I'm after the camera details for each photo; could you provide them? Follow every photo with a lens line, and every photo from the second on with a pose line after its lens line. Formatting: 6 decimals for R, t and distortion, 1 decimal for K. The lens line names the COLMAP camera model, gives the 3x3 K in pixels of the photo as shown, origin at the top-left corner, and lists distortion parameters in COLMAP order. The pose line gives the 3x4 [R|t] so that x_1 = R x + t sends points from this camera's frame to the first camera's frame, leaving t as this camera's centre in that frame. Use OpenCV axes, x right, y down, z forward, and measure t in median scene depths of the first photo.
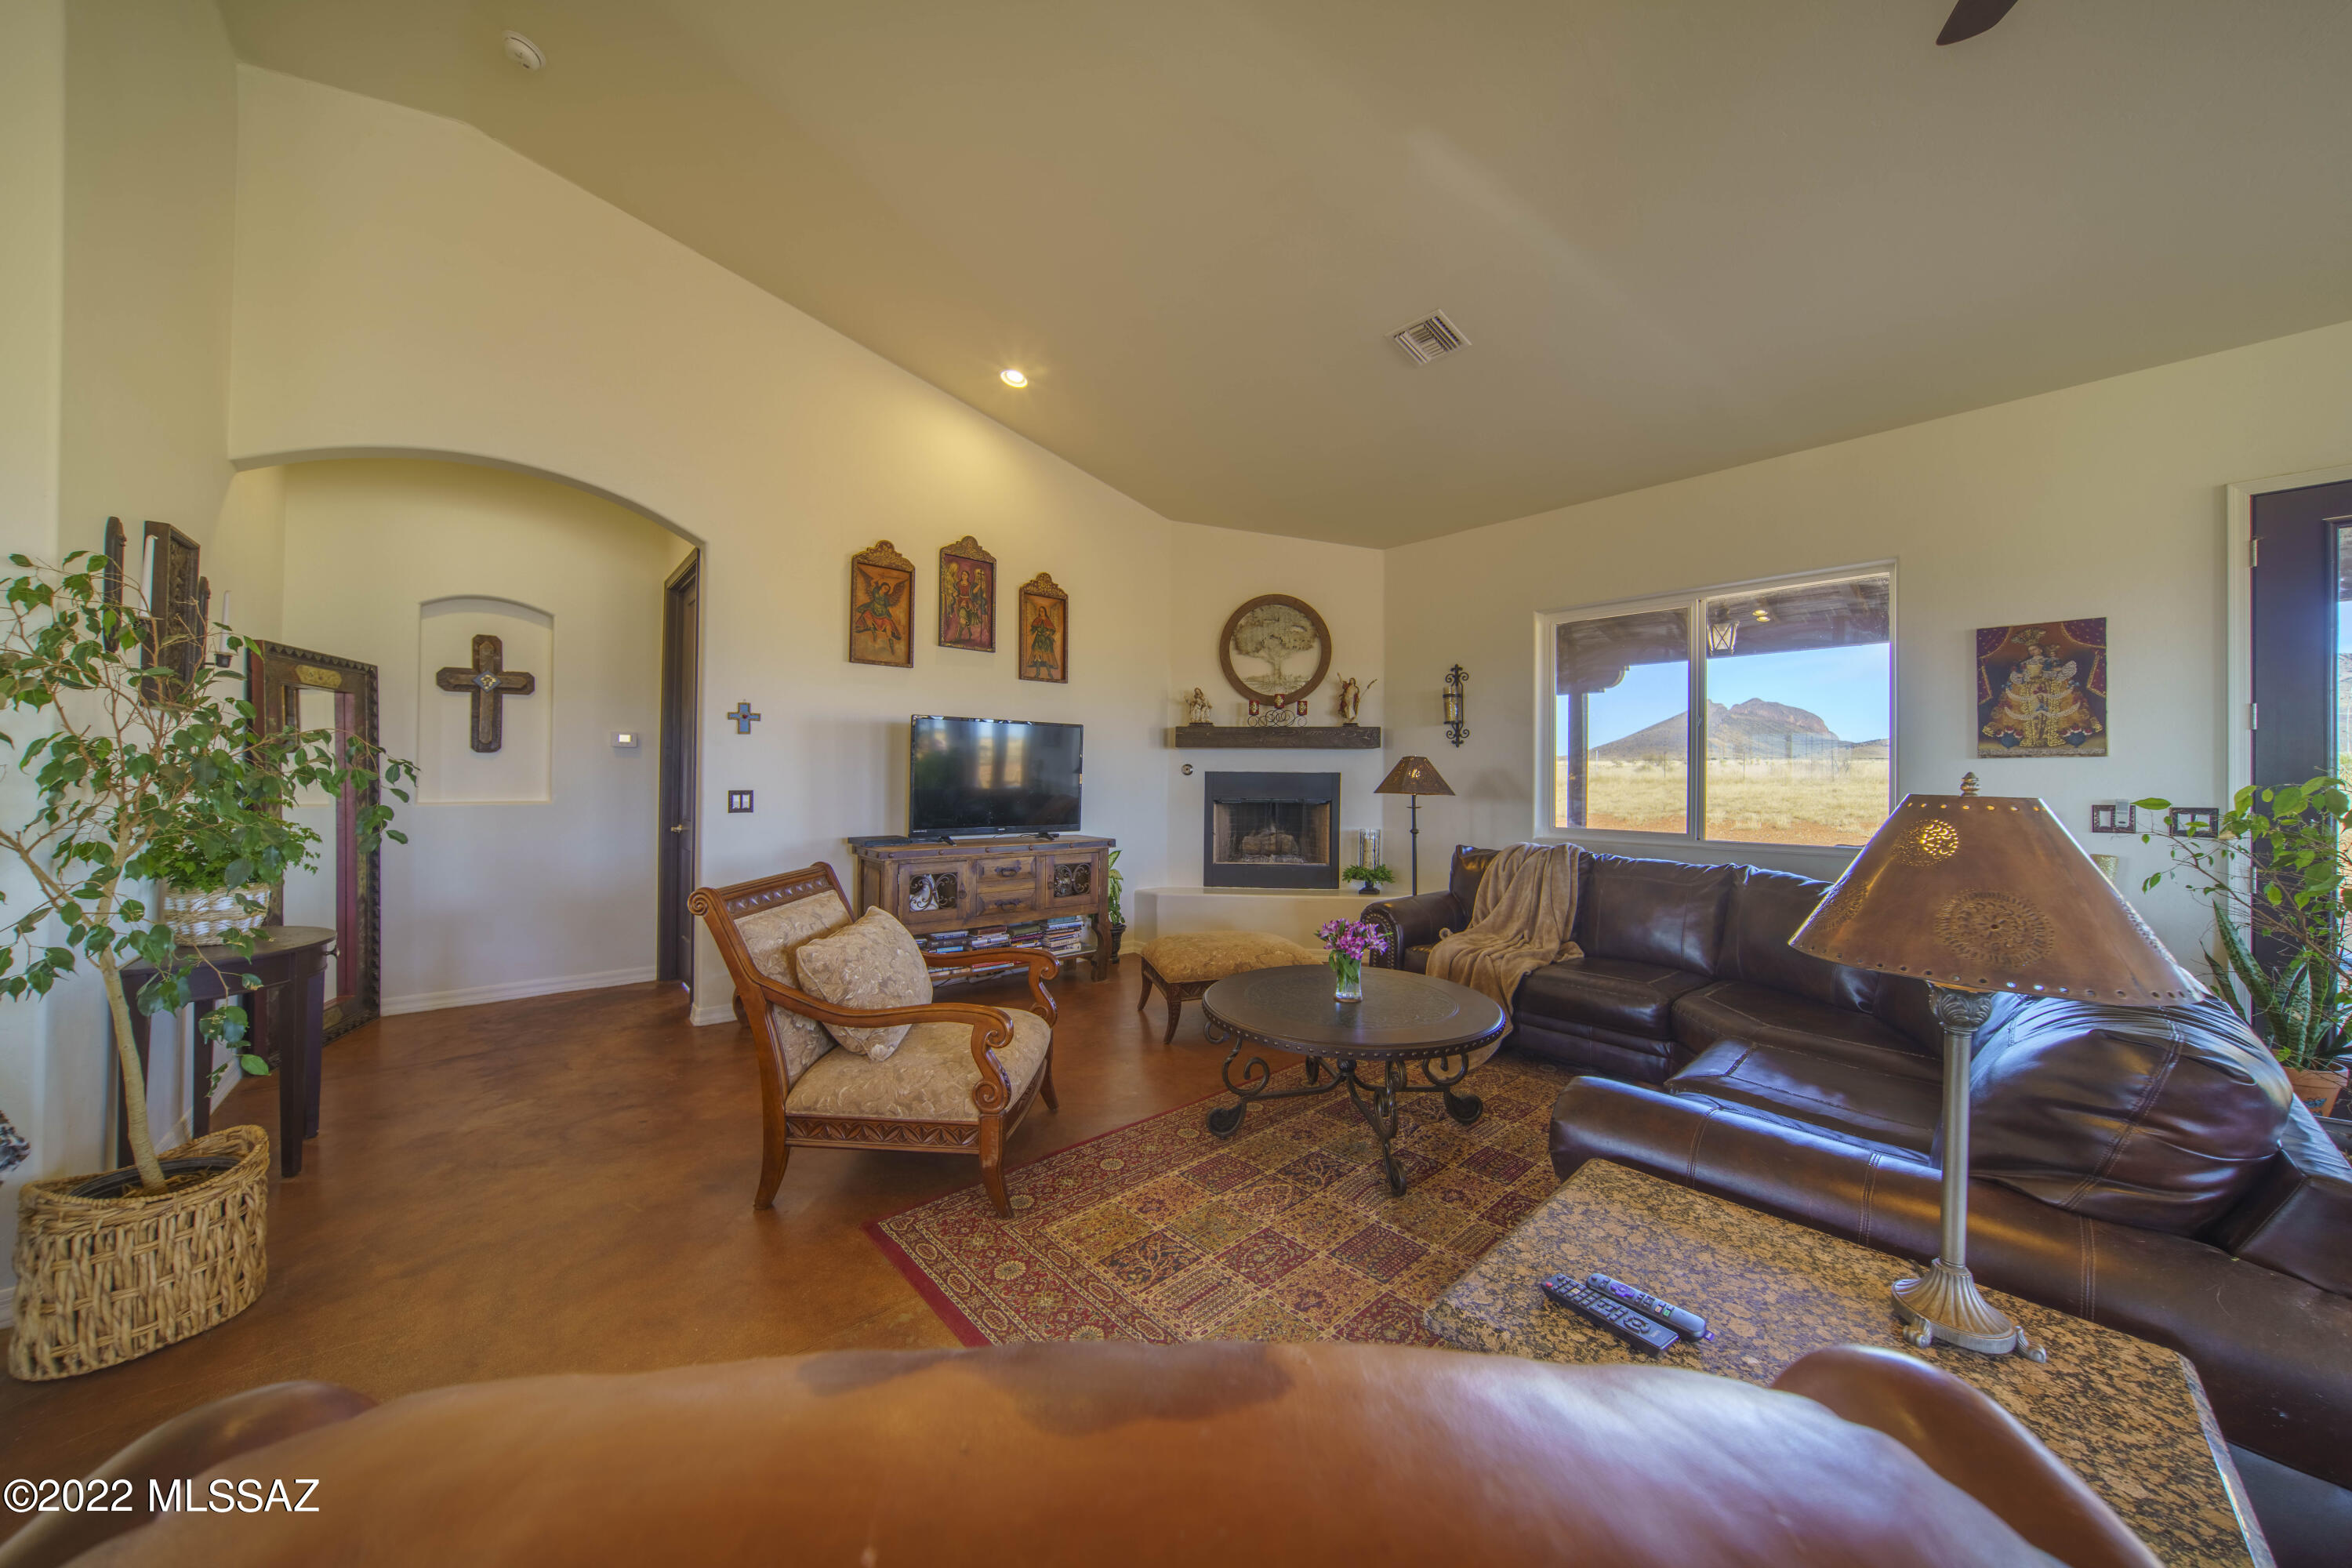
lens RADIAL K [[791.0, 0, 1162.4], [0, 791.0, 776.8], [0, 0, 1]] dist [-0.012148, 0.001225]
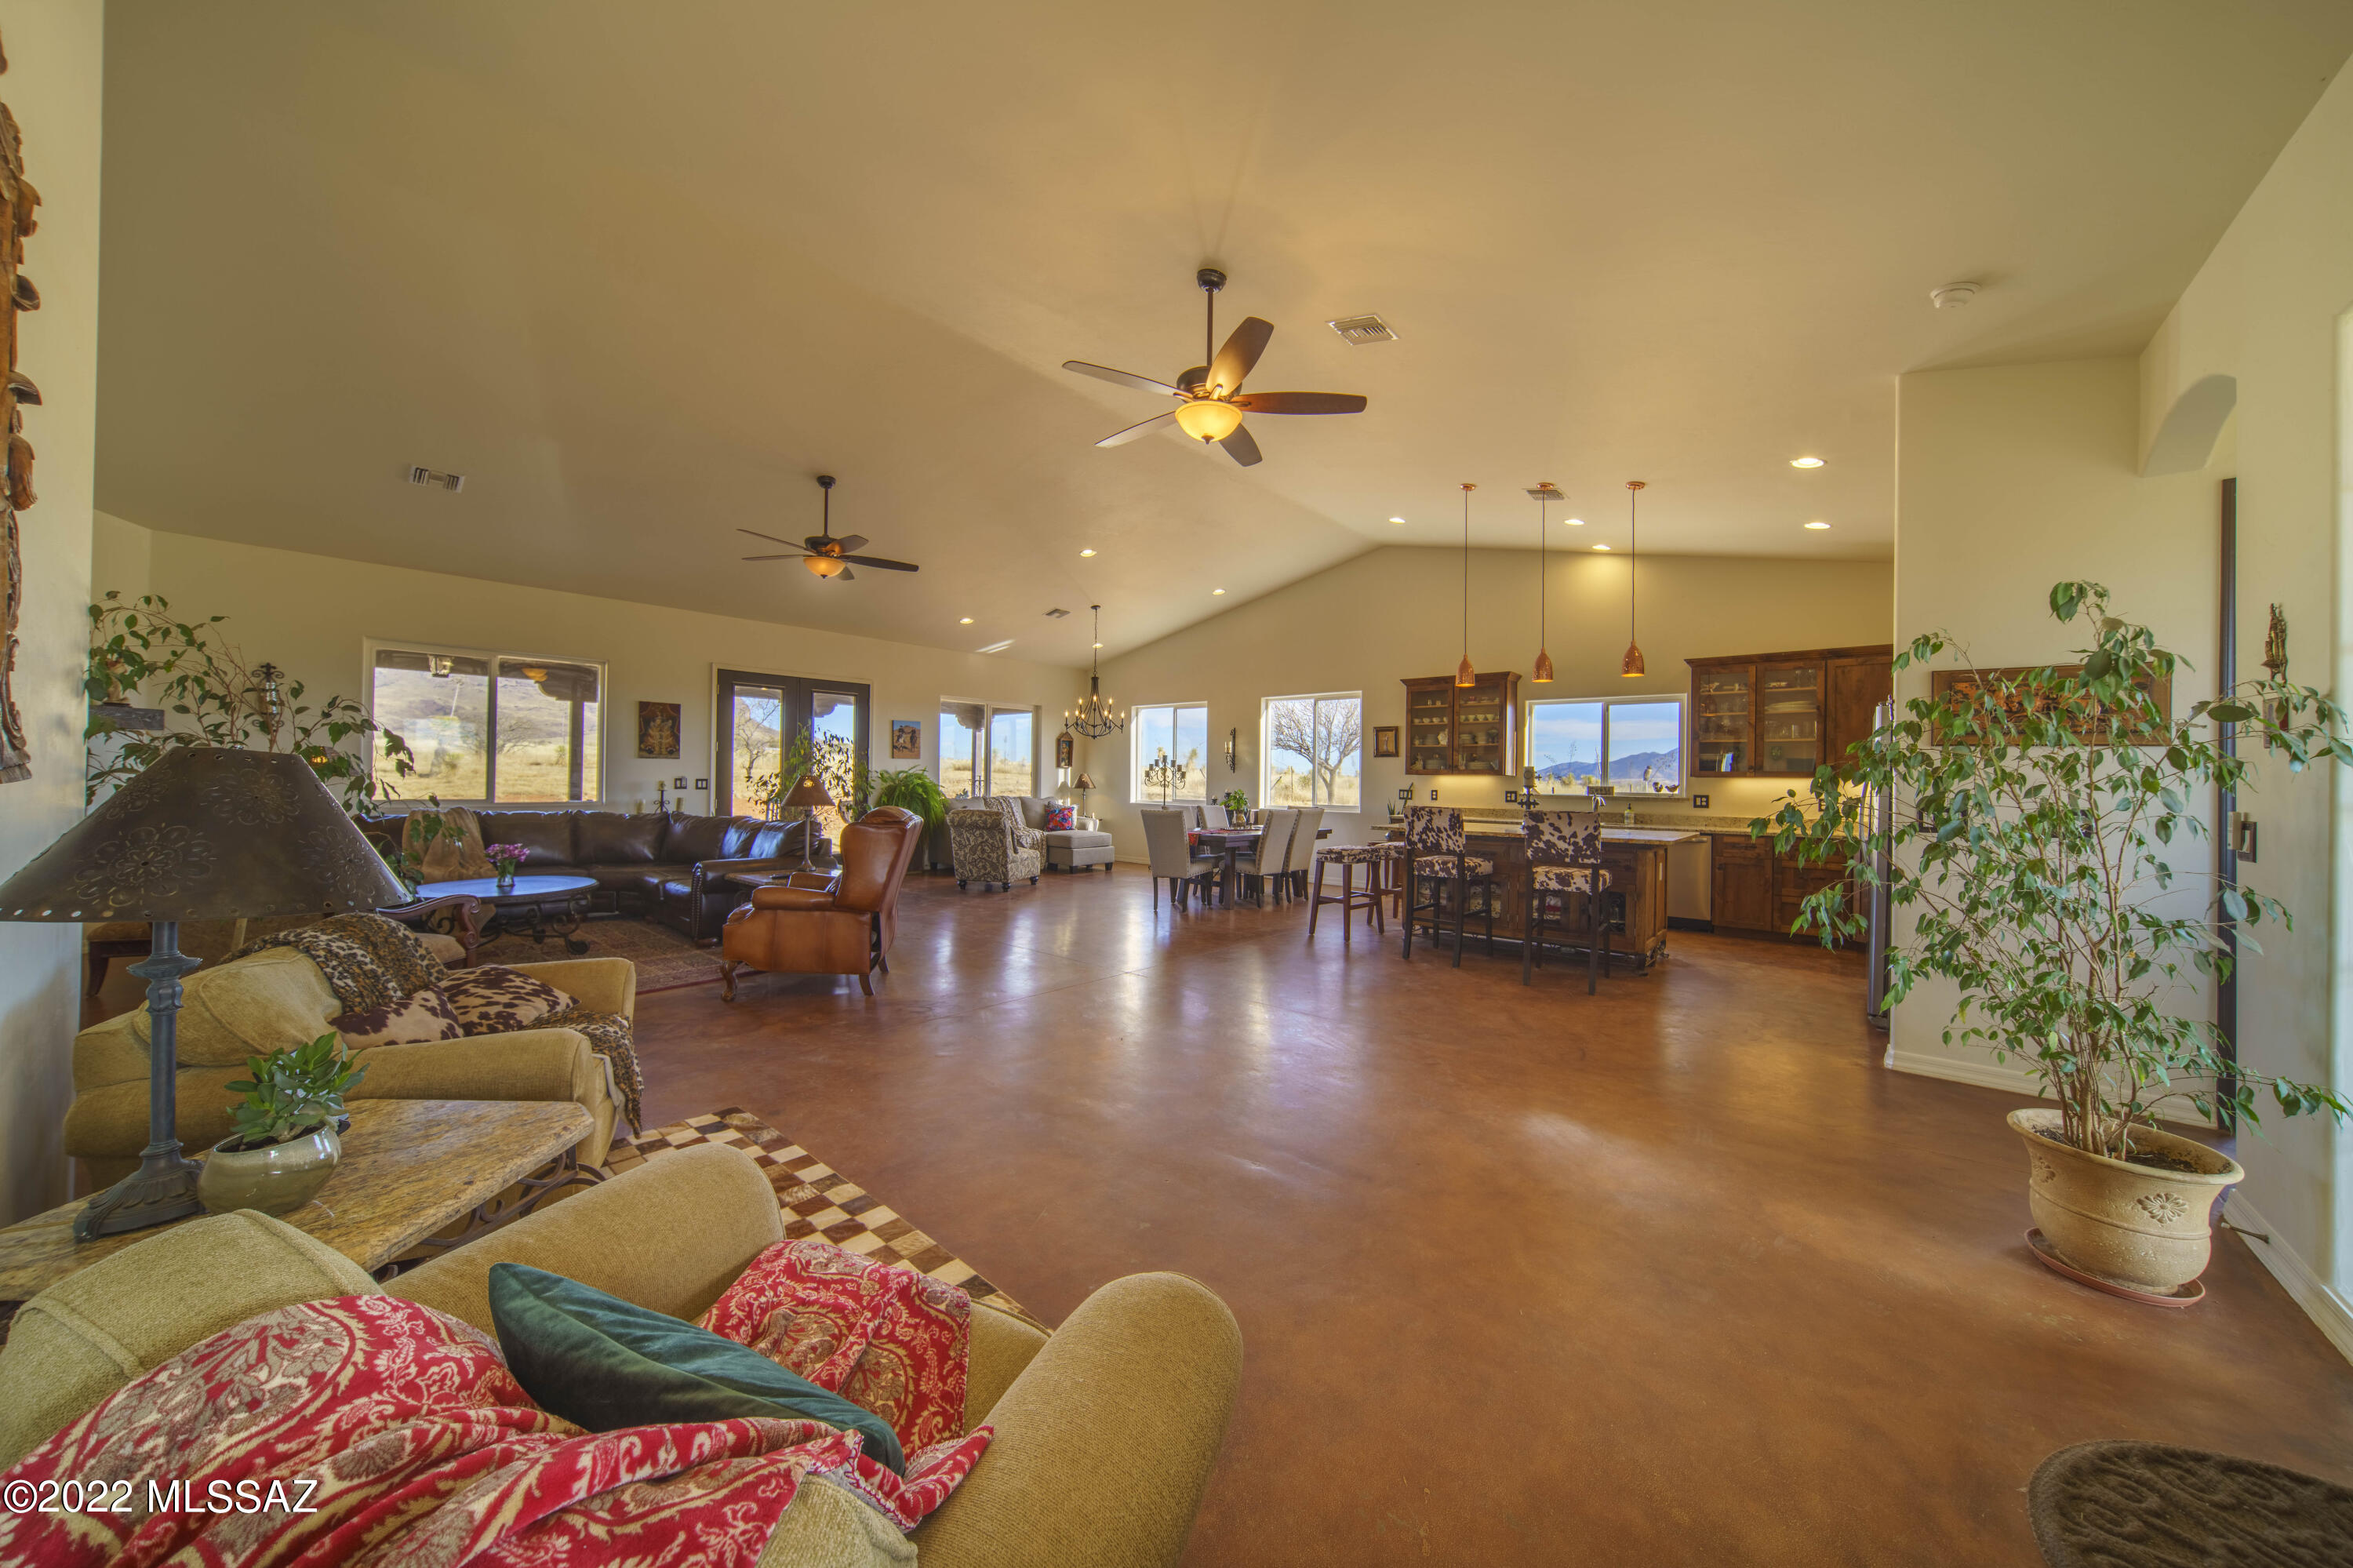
lens RADIAL K [[791.4, 0, 1182.7], [0, 791.4, 784.5], [0, 0, 1]] dist [-0.012148, 0.001225]
pose [[-0.149512, -0.021234, 0.988532, -1.139106], [-0.020325, 0.999624, 0.018398, -0.017839], [-0.988551, -0.017341, -0.149887, -0.168216]]
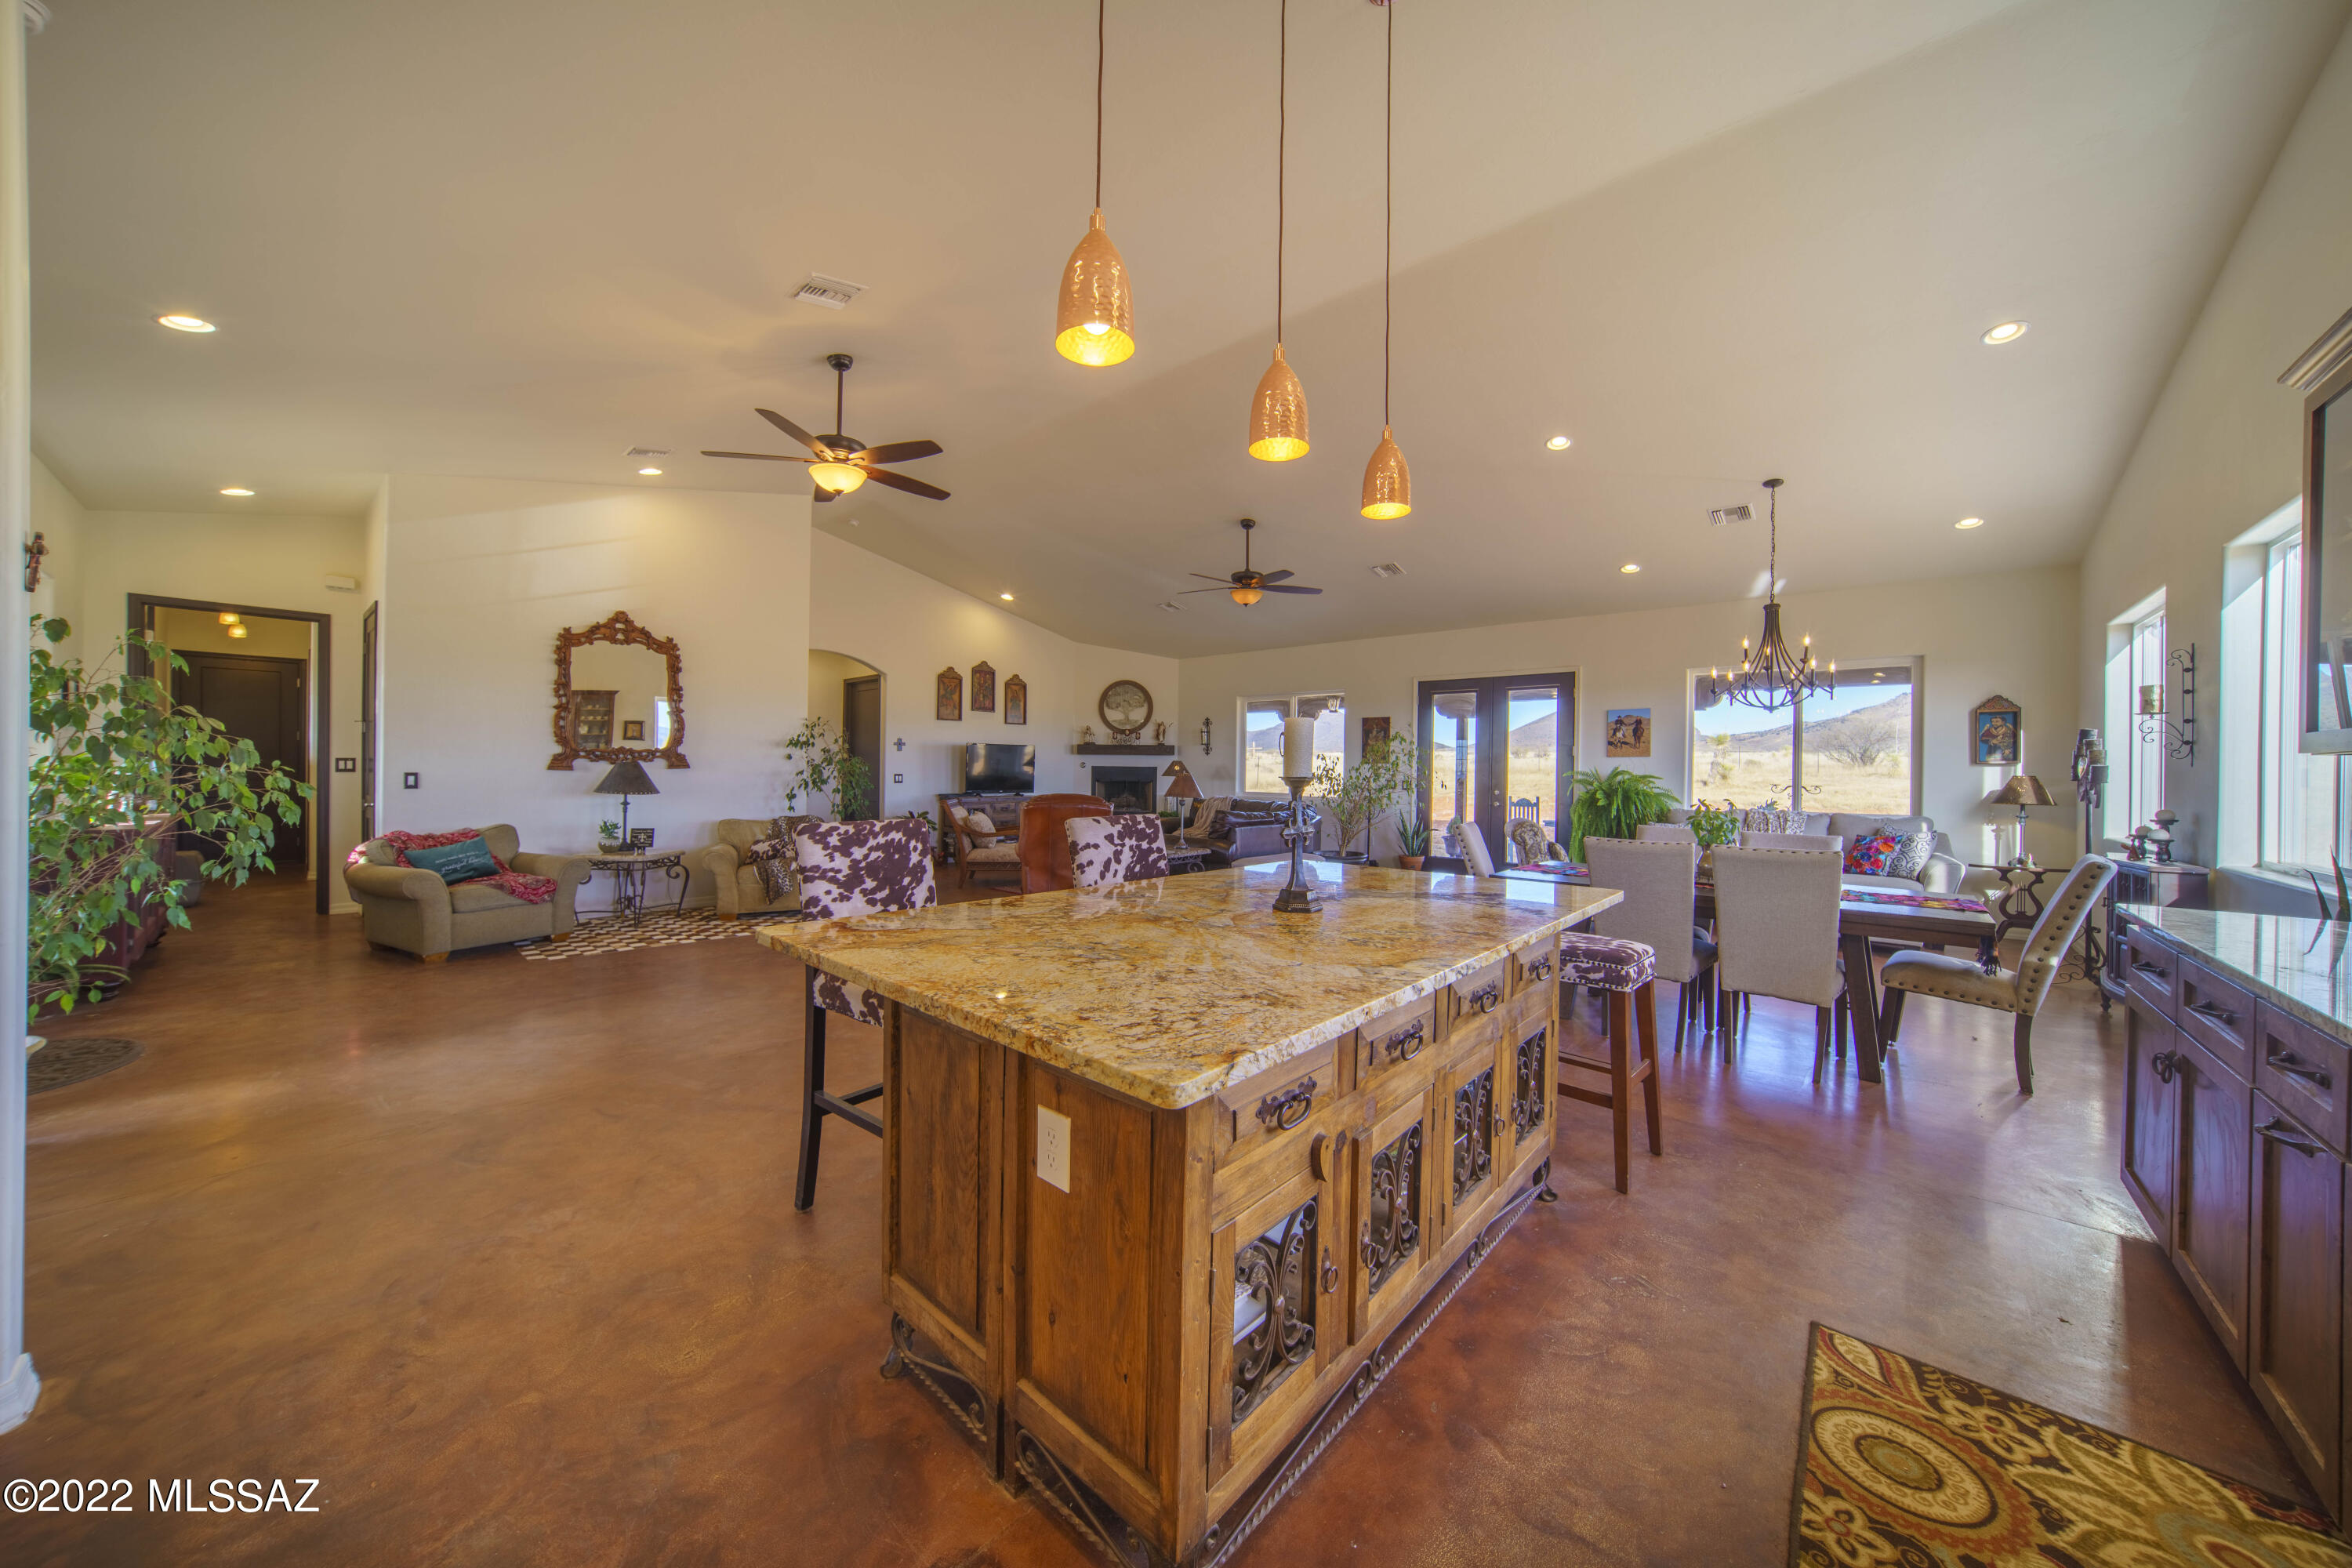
lens RADIAL K [[791.0, 0, 1187.5], [0, 791.0, 767.8], [0, 0, 1]] dist [-0.012148, 0.001225]
pose [[0.989378, 0.003195, 0.145333, 0.001711], [-0.003596, 0.999990, 0.002493, -0.009757], [-0.145324, -0.002989, 0.989380, -1.385091]]
